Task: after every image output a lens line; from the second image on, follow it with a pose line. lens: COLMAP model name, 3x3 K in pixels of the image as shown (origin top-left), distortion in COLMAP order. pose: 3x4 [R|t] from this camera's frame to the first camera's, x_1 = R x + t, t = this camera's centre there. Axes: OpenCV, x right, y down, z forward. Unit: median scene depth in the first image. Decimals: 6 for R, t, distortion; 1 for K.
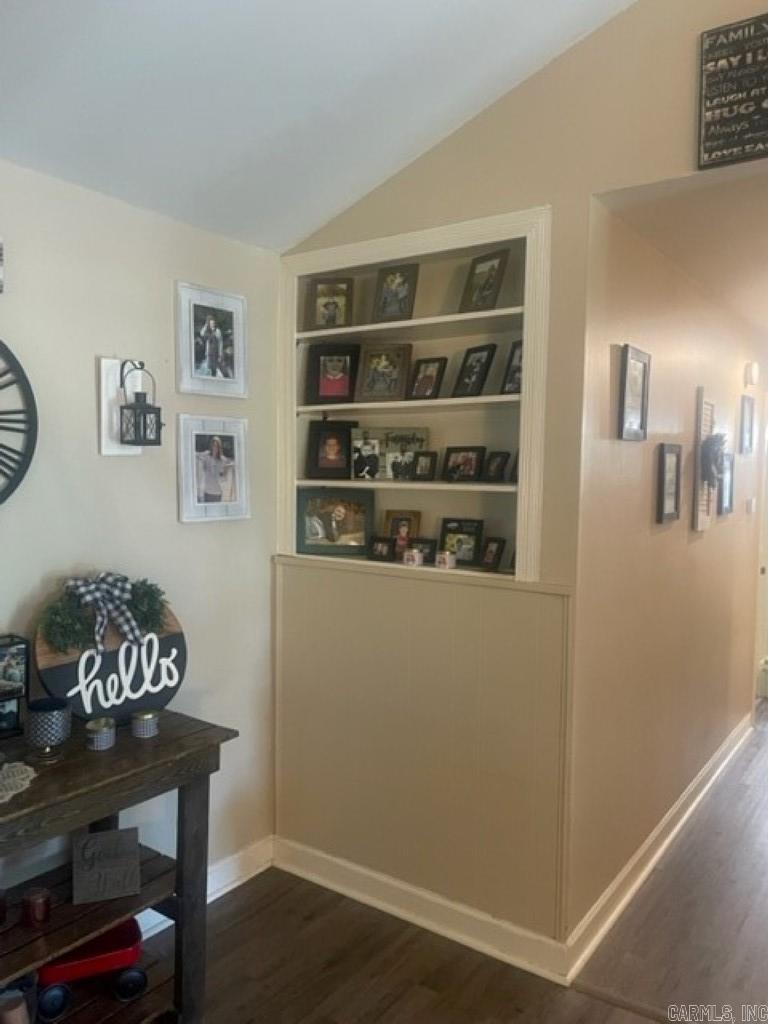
lens RADIAL K [[777.8, 0, 385.5], [0, 777.8, 512.3], [0, 0, 1]] dist [0.042690, -0.055455]
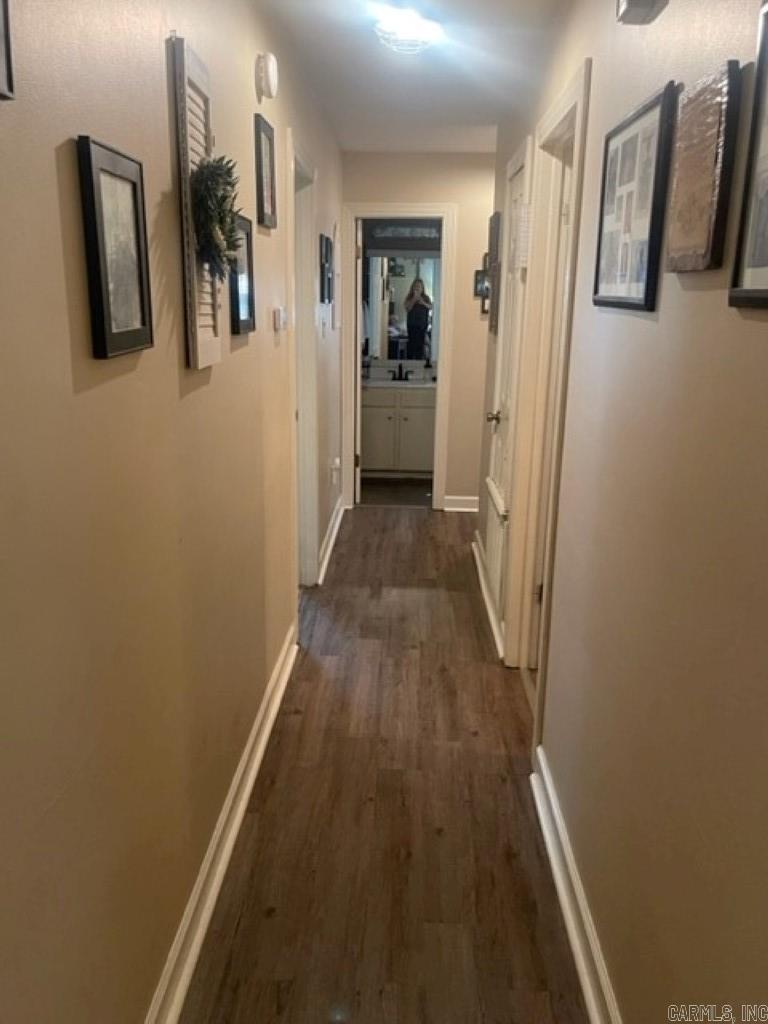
lens RADIAL K [[853.2, 0, 384.4], [0, 853.2, 512.5], [0, 0, 1]] dist [0.045744, -0.056408]
pose [[0.835302, -0.143133, 0.530833, 0.196414], [0.036663, 0.977869, 0.205980, 0.005845], [-0.548567, -0.152593, 0.822064, 0.475485]]
